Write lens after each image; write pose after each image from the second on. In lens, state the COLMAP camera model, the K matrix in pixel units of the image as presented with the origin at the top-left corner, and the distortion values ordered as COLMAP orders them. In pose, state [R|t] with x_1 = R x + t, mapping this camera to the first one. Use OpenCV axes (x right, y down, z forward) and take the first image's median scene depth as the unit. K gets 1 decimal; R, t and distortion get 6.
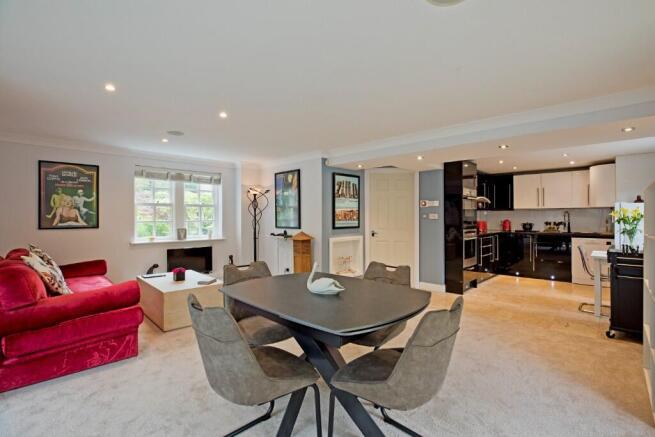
lens RADIAL K [[304.3, 0, 327.5], [0, 304.3, 218.5], [0, 0, 1]] dist [-0.028599, 0.000442]
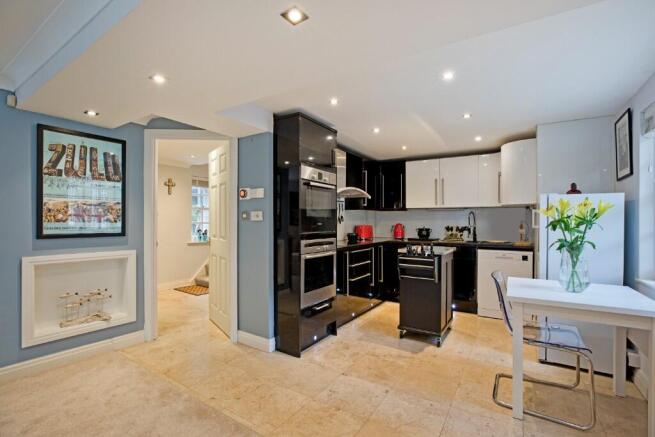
lens RADIAL K [[302.1, 0, 327.5], [0, 302.1, 218.5], [0, 0, 1]] dist [-0.043218, 0.000096]
pose [[0.978294, 0.008867, 0.207034, 0.368575], [-0.005942, 0.999874, -0.014743, 0.005383], [-0.207139, 0.013193, 0.978223, 0.434491]]
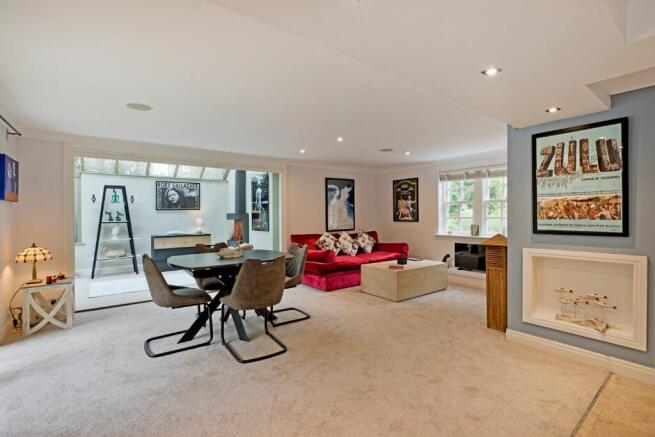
lens RADIAL K [[304.3, 0, 327.5], [0, 304.3, 218.5], [0, 0, 1]] dist [-0.028599, 0.000442]
pose [[-0.150800, 0.011475, -0.988498, 0.615463], [-0.002484, 0.999925, 0.011987, 0.000494], [0.988561, 0.004263, -0.150760, 0.680963]]
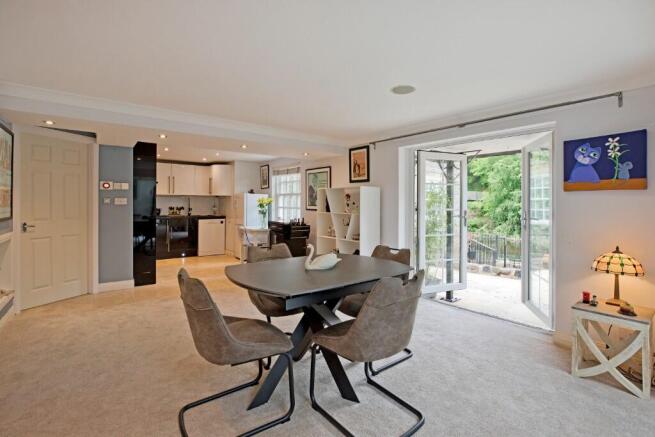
lens RADIAL K [[315.7, 0, 329.3], [0, 315.7, 201.8], [0, 0, 1]] dist [0.001555, 0.000526]
pose [[0.146224, 0.007616, 0.989222, -0.443657], [-0.000086, 0.999970, -0.007687, 0.000819], [-0.989251, 0.001039, 0.146221, 0.299630]]
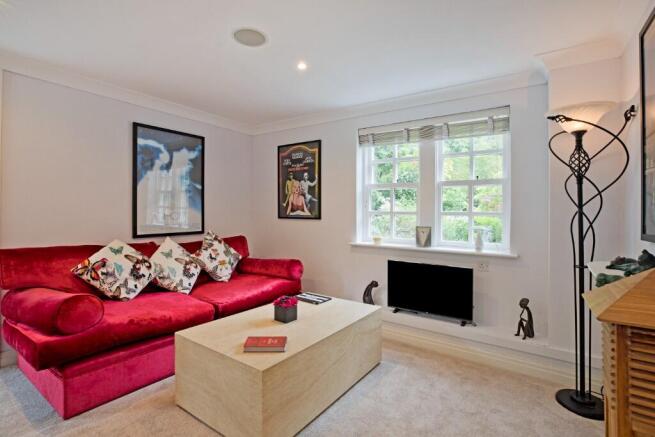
lens RADIAL K [[314.1, 0, 327.5], [0, 314.1, 218.5], [0, 0, 1]] dist [-0.031802, 0.000065]
pose [[0.178505, 0.017242, -0.983788, 0.041794], [-0.022350, 0.999660, 0.013465, 0.015572], [0.983685, 0.019584, 0.178829, 0.748397]]
